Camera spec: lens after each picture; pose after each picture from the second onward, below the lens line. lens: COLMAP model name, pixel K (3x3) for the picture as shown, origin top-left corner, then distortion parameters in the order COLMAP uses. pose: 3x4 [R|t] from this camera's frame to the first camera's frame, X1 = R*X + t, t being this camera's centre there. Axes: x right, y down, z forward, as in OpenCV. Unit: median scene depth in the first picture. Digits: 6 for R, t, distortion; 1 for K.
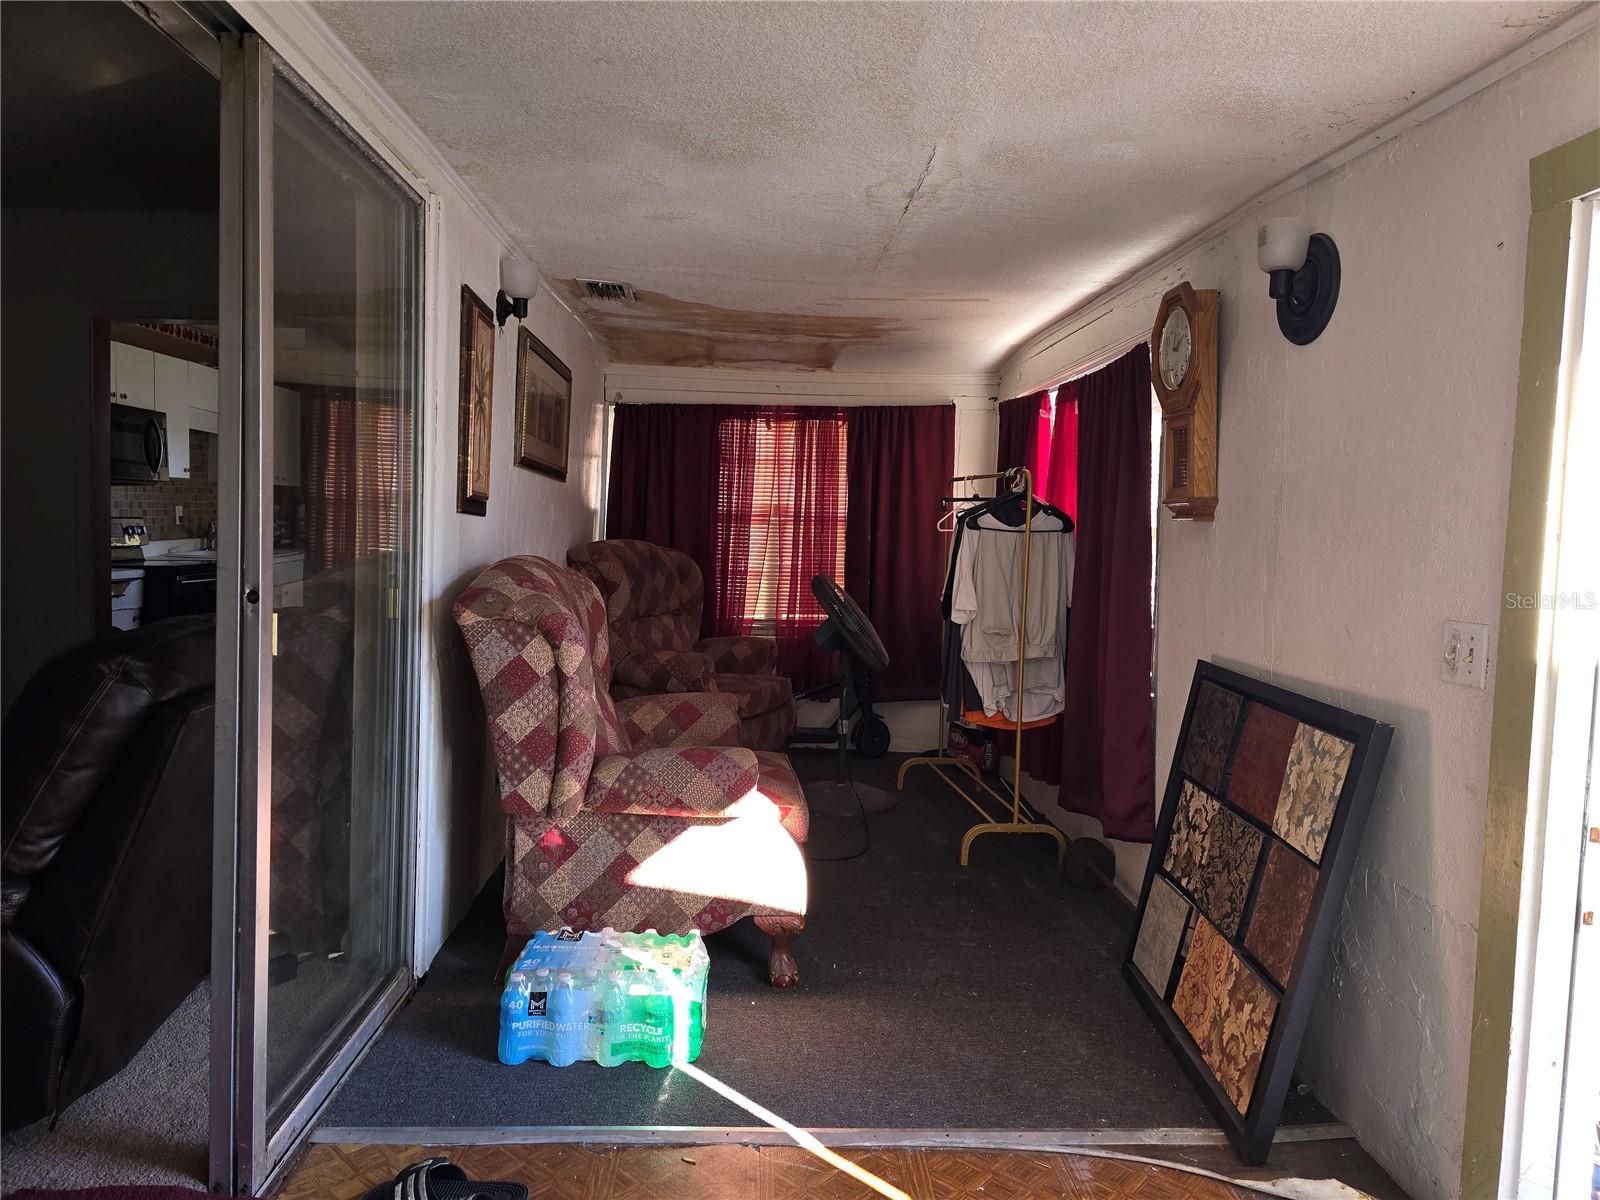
lens RADIAL K [[1074.5, 0, 796.7], [0, 1074.5, 603.2], [0, 0, 1]] dist [-0.001353, -0.001704]
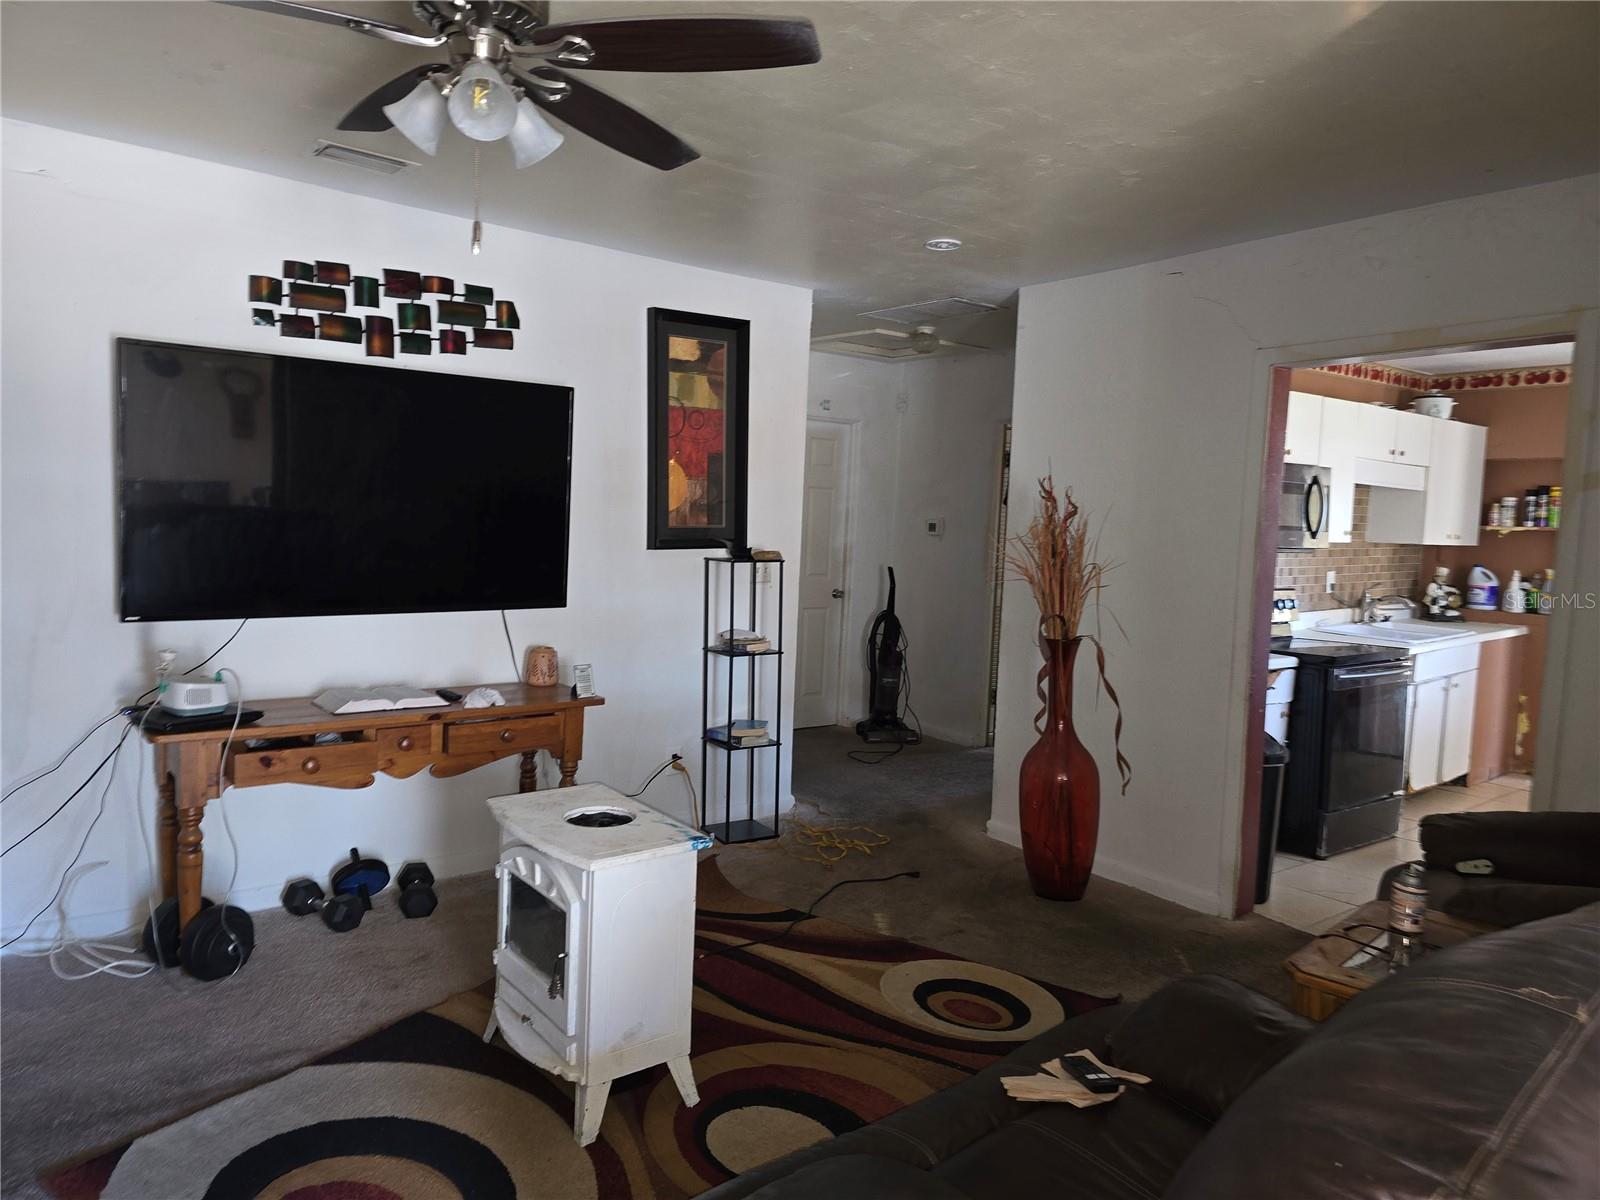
lens RADIAL K [[1074.5, 0, 795.5], [0, 1074.5, 601.4], [0, 0, 1]] dist [-0.001353, -0.001704]
pose [[0.581629, 0.053984, -0.811661, -0.141110], [-0.076159, 0.997027, 0.011738, -0.049786], [0.809881, 0.054988, 0.584011, 0.170428]]
